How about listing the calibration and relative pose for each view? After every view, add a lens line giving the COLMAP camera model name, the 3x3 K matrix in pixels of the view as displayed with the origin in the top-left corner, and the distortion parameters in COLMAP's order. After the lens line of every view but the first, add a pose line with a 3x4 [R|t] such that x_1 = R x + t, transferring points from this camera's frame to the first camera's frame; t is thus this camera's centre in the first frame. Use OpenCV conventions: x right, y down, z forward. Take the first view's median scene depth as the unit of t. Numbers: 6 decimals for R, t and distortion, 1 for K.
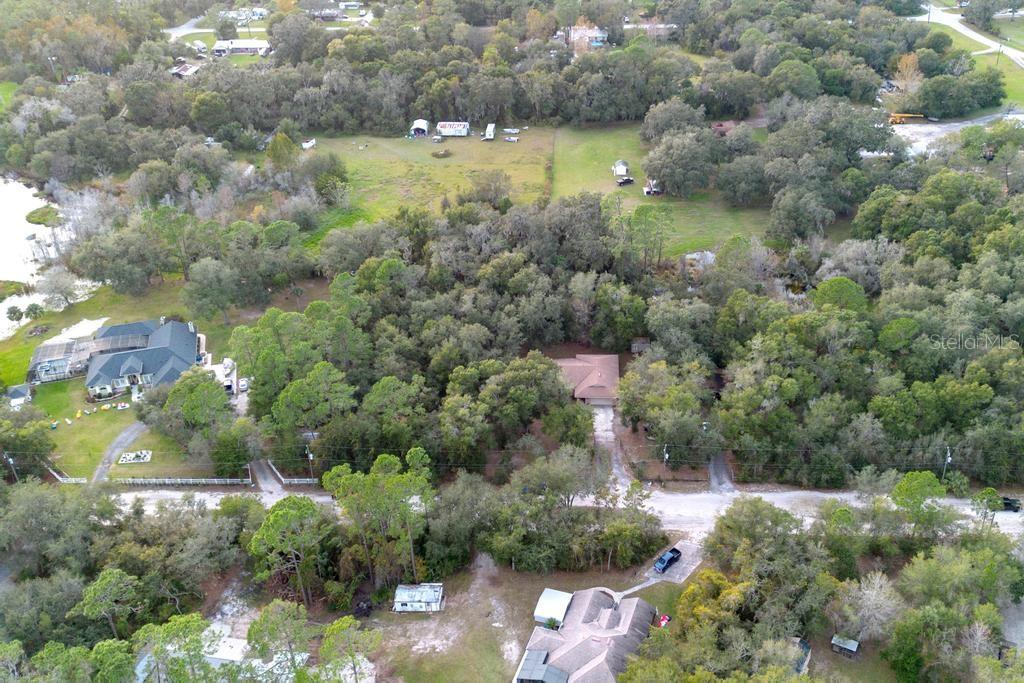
lens RADIAL K [[959.8, 0, 515.8], [0, 959.8, 341.1], [0, 0, 1]] dist [0.093238, -0.061846]
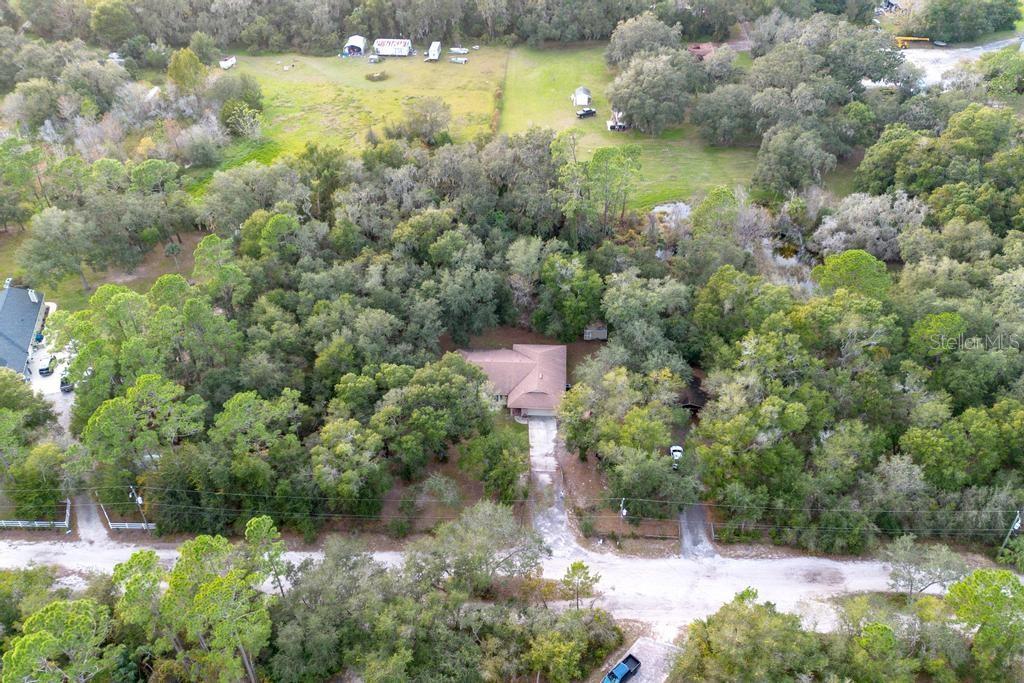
lens RADIAL K [[848.0, 0, 491.0], [0, 848.0, 346.7], [0, 0, 1]] dist [0.062174, -0.033399]
pose [[0.999898, 0.014267, -0.000699, 0.042286], [-0.014093, 0.993318, 0.114549, -0.058853], [0.002328, -0.114528, 0.993417, 0.289991]]
